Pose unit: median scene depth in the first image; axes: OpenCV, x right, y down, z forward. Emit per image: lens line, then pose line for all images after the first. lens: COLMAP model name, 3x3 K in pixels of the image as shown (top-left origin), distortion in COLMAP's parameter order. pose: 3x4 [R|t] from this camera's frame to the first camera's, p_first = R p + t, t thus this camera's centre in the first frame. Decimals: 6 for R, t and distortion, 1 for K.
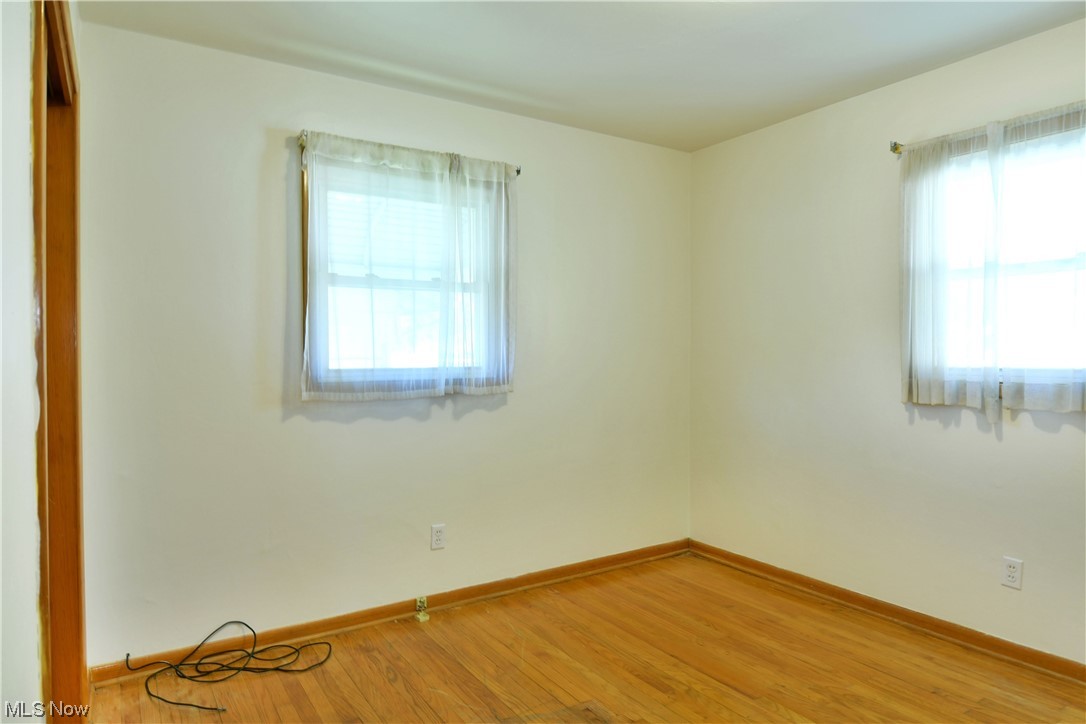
lens RADIAL K [[663.6, 0, 550.0], [0, 663.6, 348.1], [0, 0, 1]] dist [-0.014541, -0.005965]
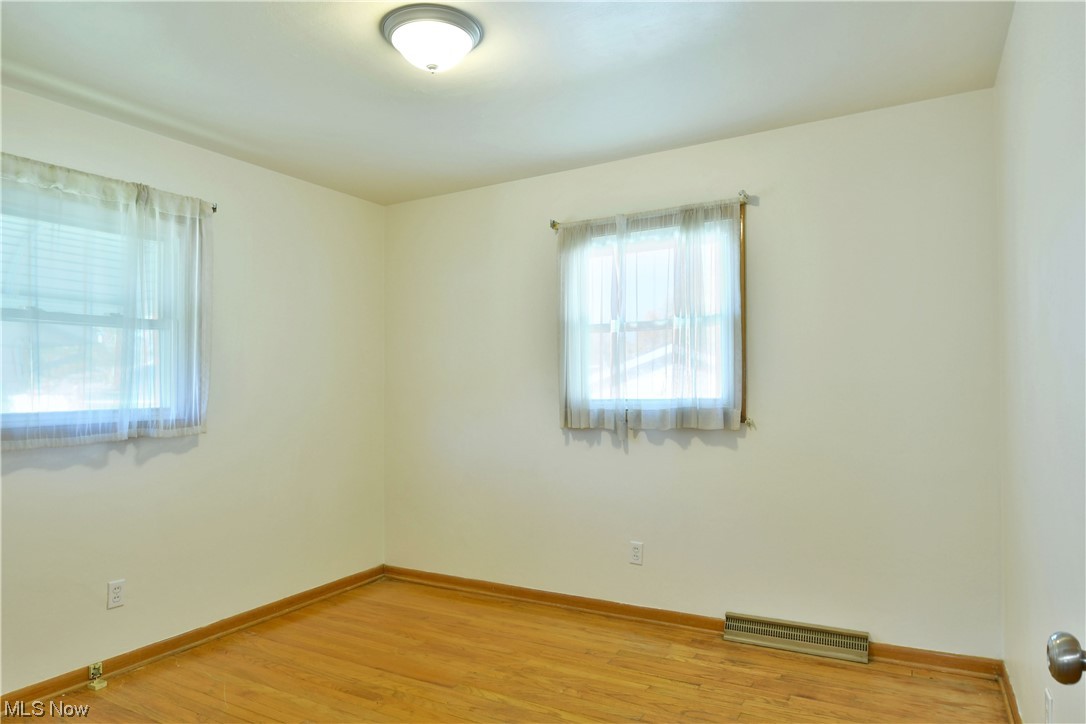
lens RADIAL K [[668.6, 0, 544.5], [0, 668.6, 368.0], [0, 0, 1]] dist [-0.008318, -0.007087]
pose [[0.890757, 0.001907, 0.454475, -0.065692], [0.009914, 0.999672, -0.023626, -0.001377], [-0.454371, 0.025551, 0.890446, -0.110931]]
